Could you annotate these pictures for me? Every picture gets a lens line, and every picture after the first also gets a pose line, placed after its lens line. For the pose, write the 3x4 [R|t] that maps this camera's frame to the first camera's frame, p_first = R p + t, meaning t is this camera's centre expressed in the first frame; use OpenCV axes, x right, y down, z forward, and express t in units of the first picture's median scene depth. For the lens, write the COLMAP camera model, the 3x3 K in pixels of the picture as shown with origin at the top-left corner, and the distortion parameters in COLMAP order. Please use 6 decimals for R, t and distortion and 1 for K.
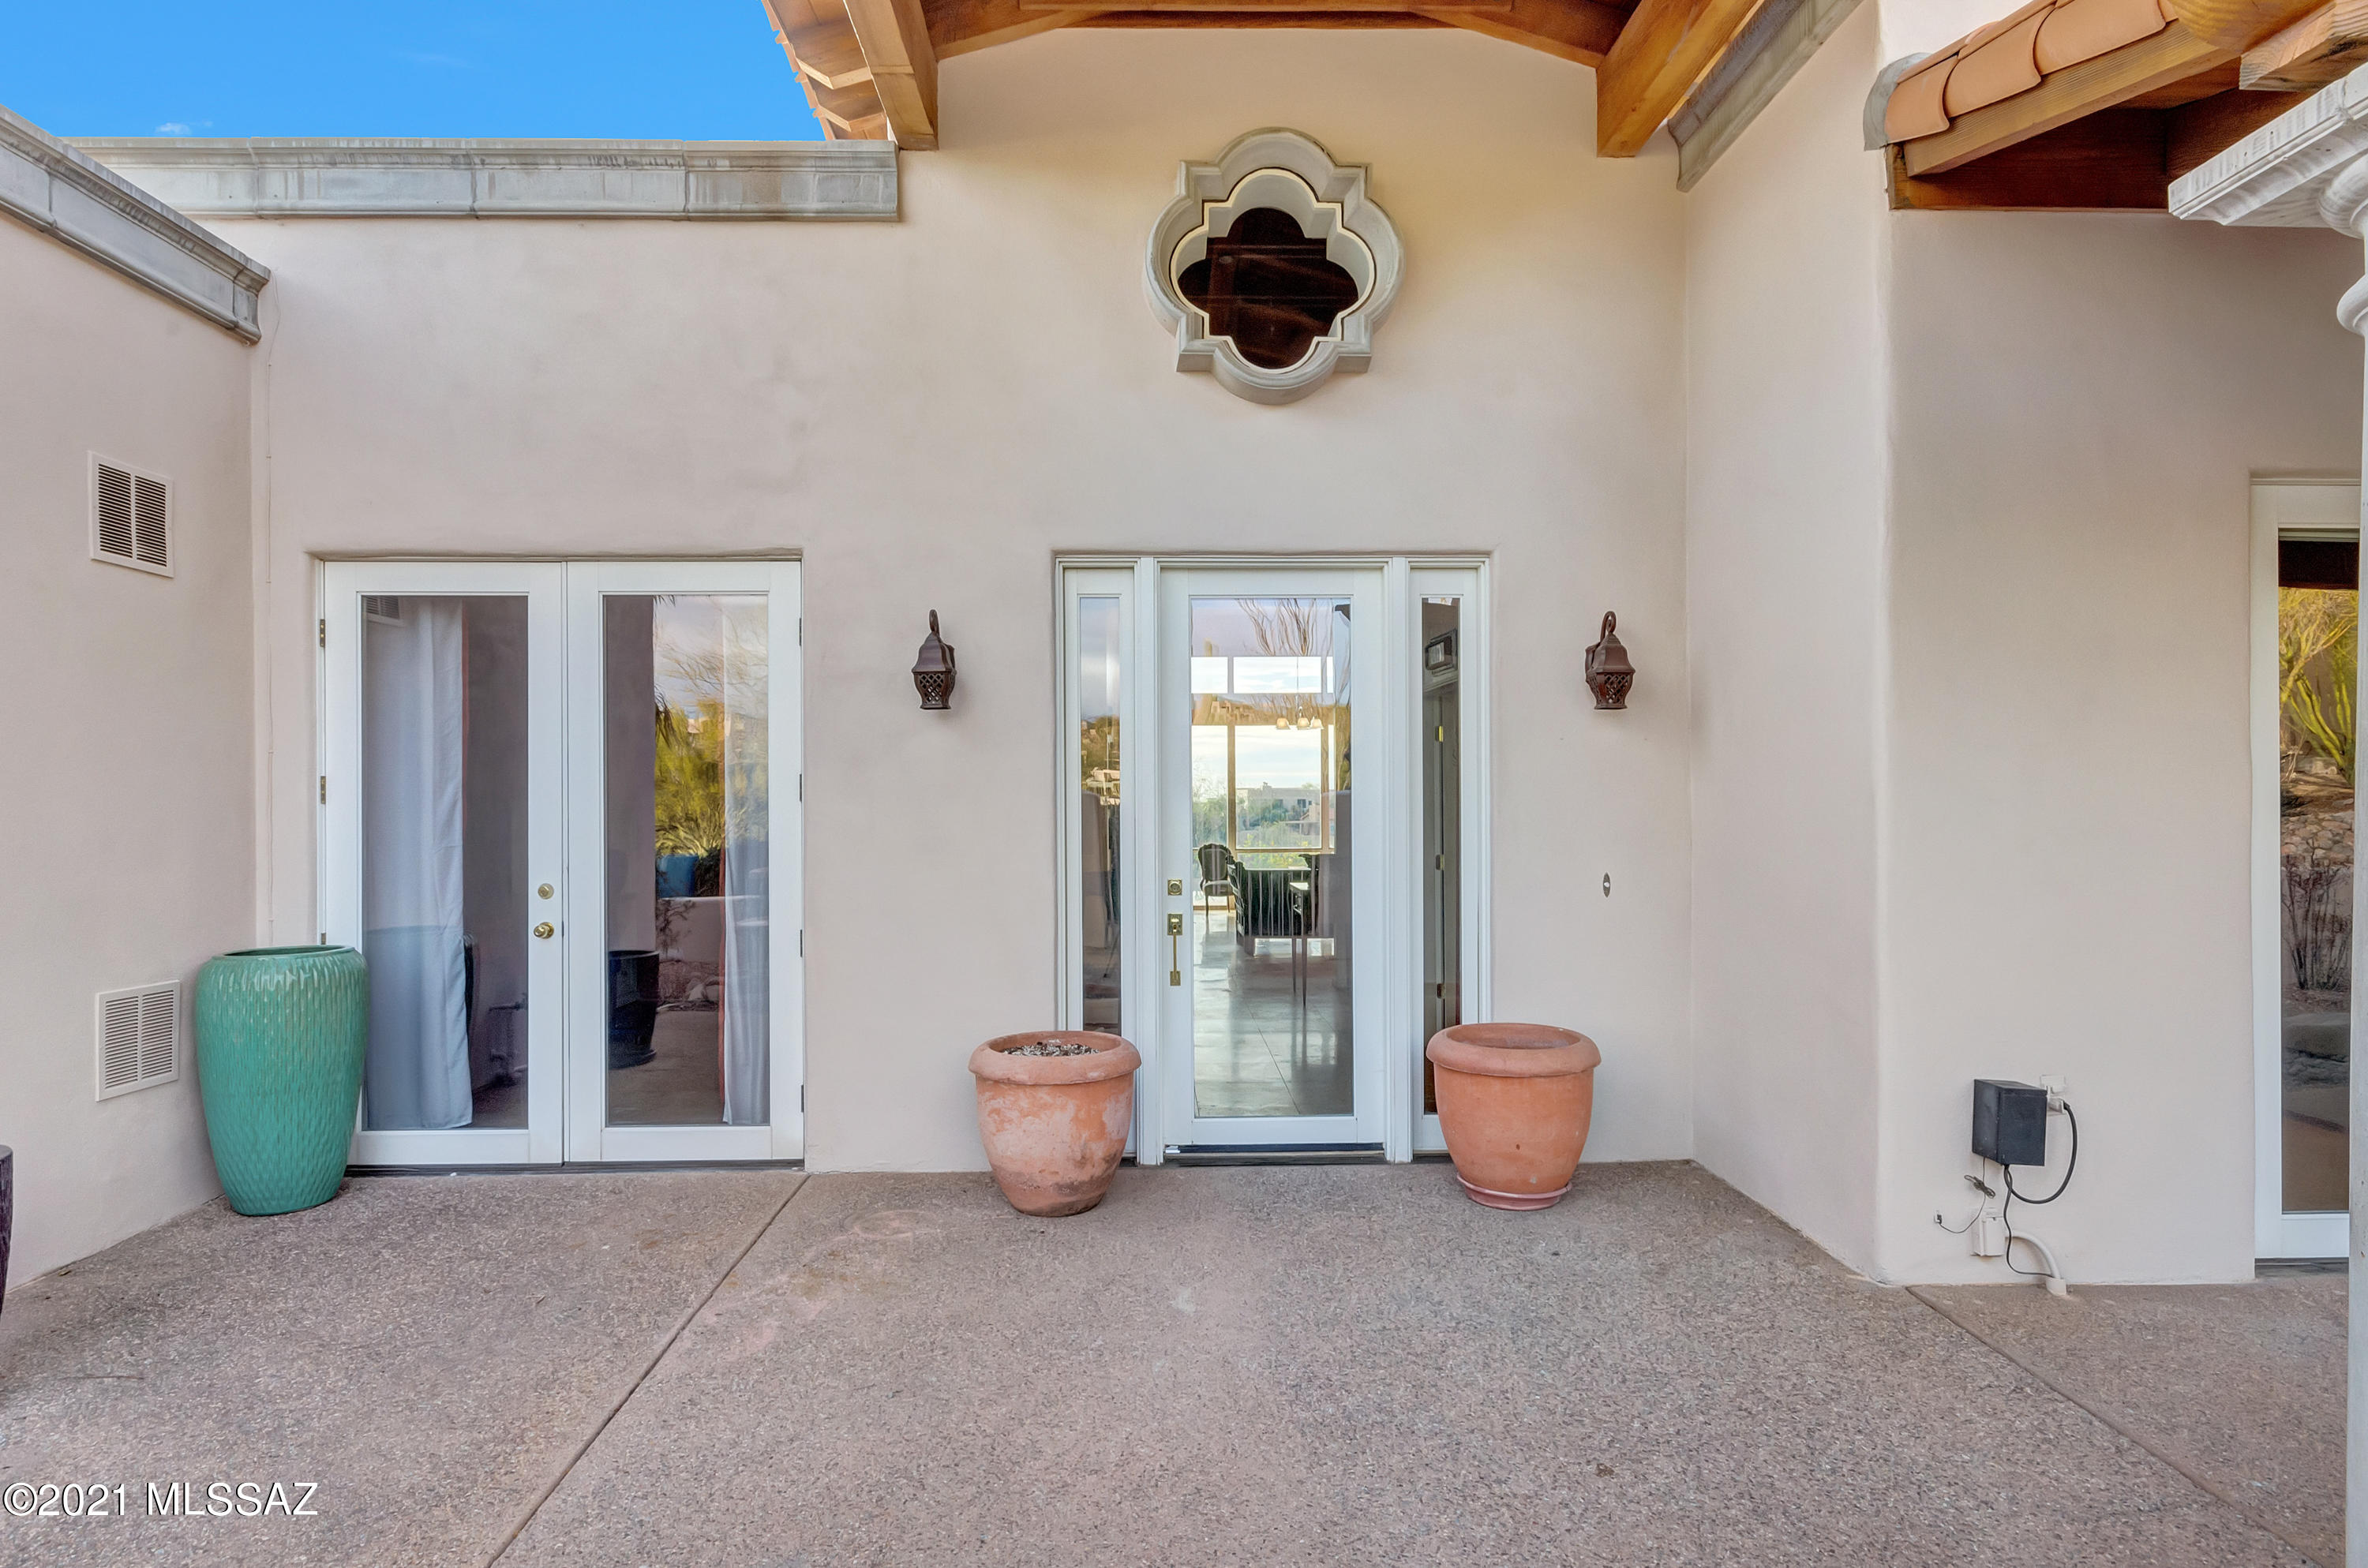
lens RADIAL K [[1282.9, 0, 1194.9], [0, 1282.9, 794.2], [0, 0, 1]] dist [0.002437, -0.003616]
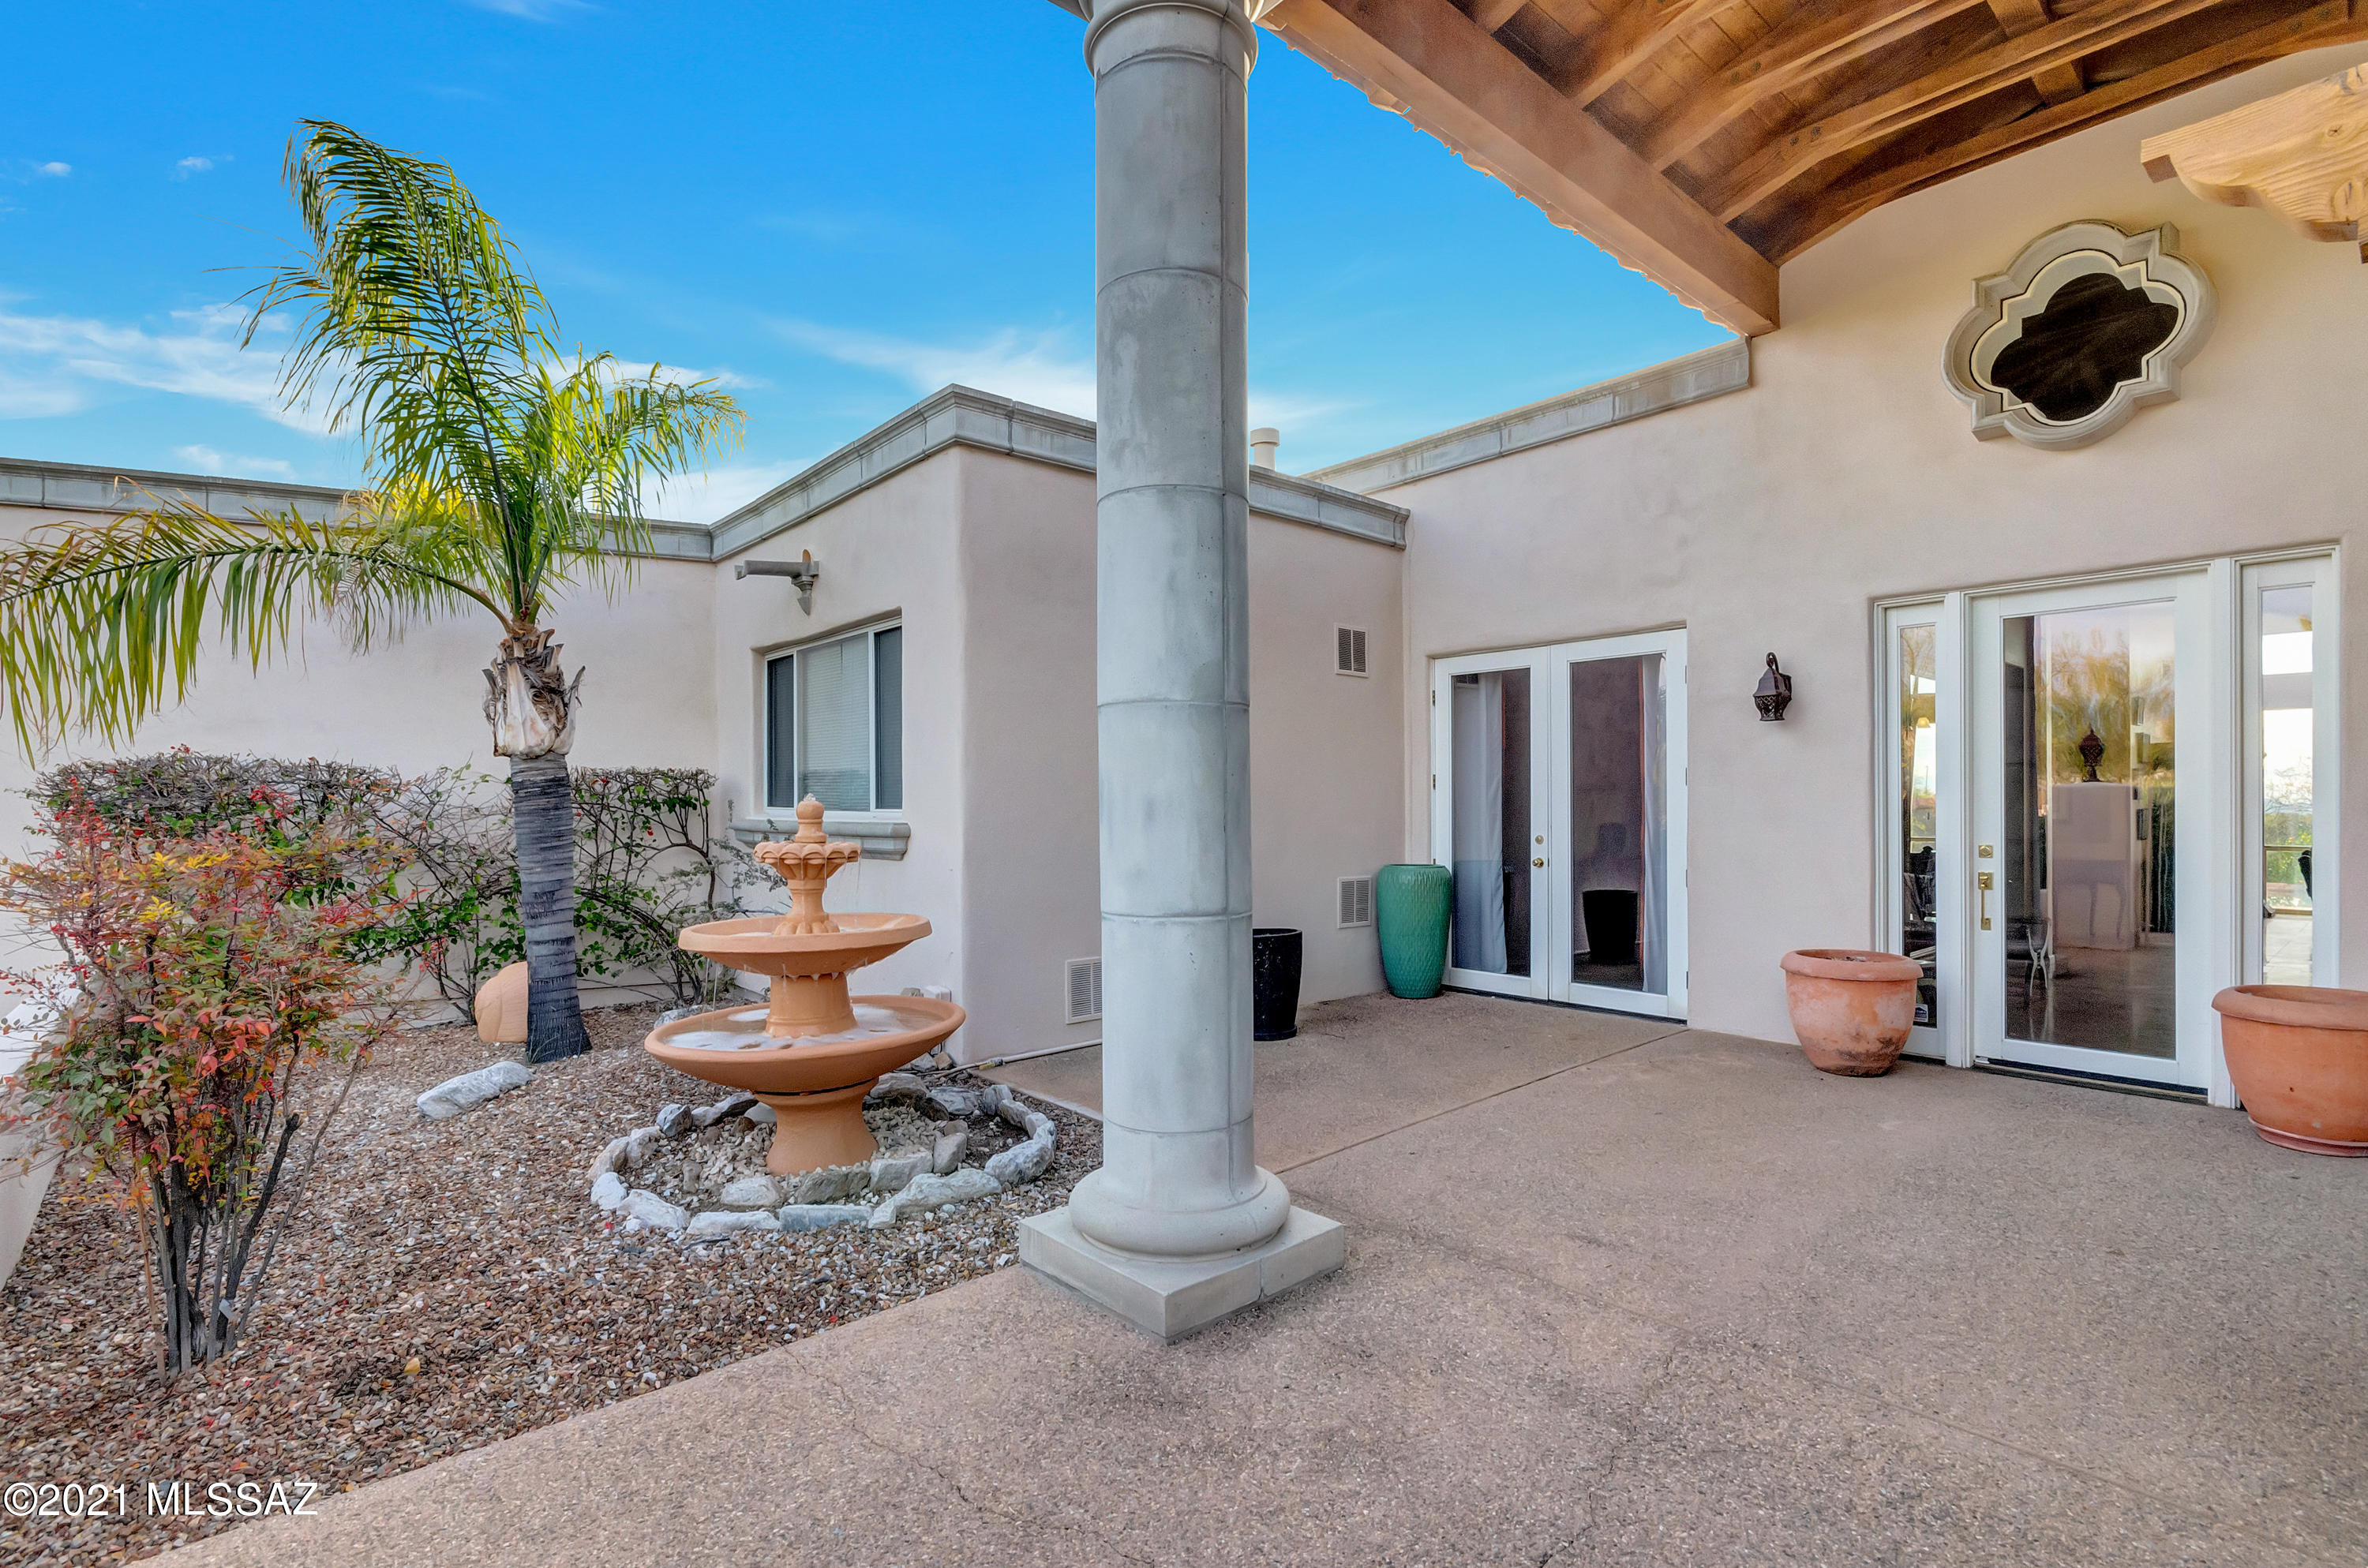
lens RADIAL K [[1087.7, 0, 1184.8], [0, 1087.7, 794.7], [0, 0, 1]] dist [-0.000631, -0.000442]
pose [[0.630694, -0.003636, -0.776023, 0.325455], [0.003618, 0.999992, -0.001745, 0.016593], [0.776023, -0.001707, 0.630702, -0.283633]]
